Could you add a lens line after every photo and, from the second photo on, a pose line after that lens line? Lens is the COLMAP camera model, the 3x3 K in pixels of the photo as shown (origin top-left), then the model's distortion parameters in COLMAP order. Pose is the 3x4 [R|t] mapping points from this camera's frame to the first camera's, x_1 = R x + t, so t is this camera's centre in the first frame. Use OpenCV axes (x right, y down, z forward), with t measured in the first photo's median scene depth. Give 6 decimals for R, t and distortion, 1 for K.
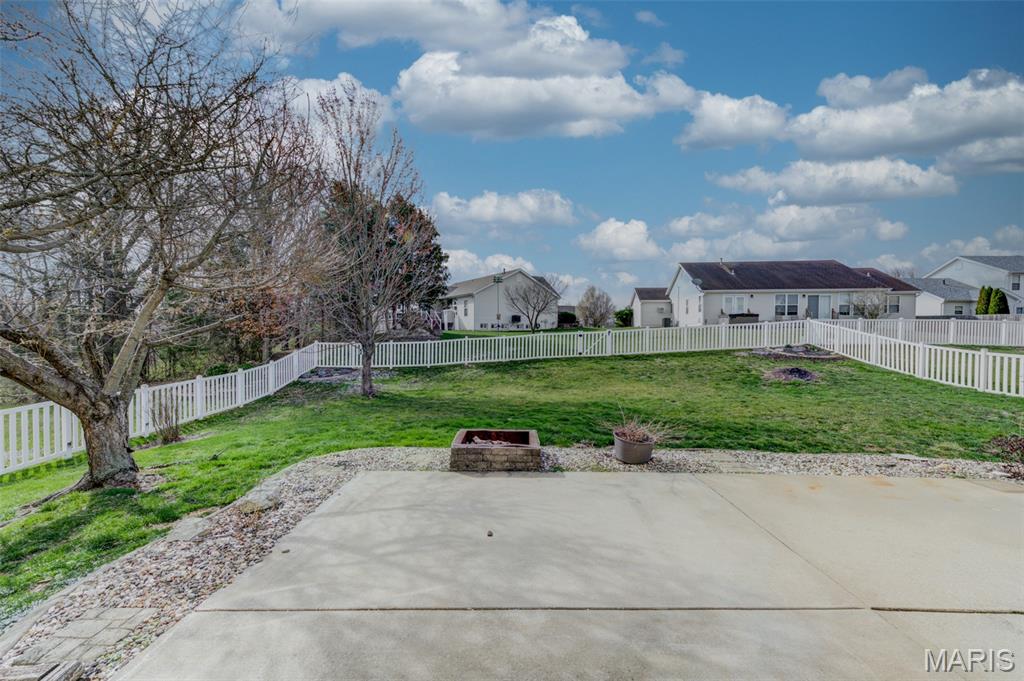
lens RADIAL K [[402.6, 0, 515.1], [0, 402.6, 339.6], [0, 0, 1]] dist [0.011416, -0.003343]
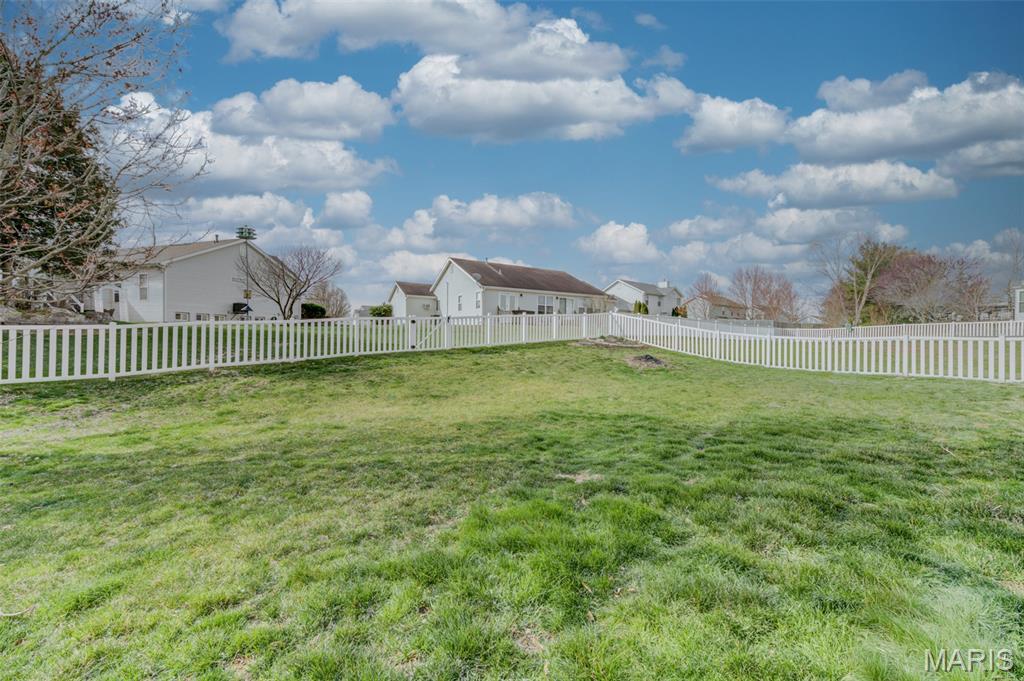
lens RADIAL K [[402.6, 0, 515.1], [0, 402.6, 339.6], [0, 0, 1]] dist [0.011416, -0.003343]
pose [[0.783194, -0.001357, 0.621776, -0.110921], [0.007994, 0.999937, -0.007887, 0.022750], [-0.621726, 0.011148, 0.783155, 0.261163]]
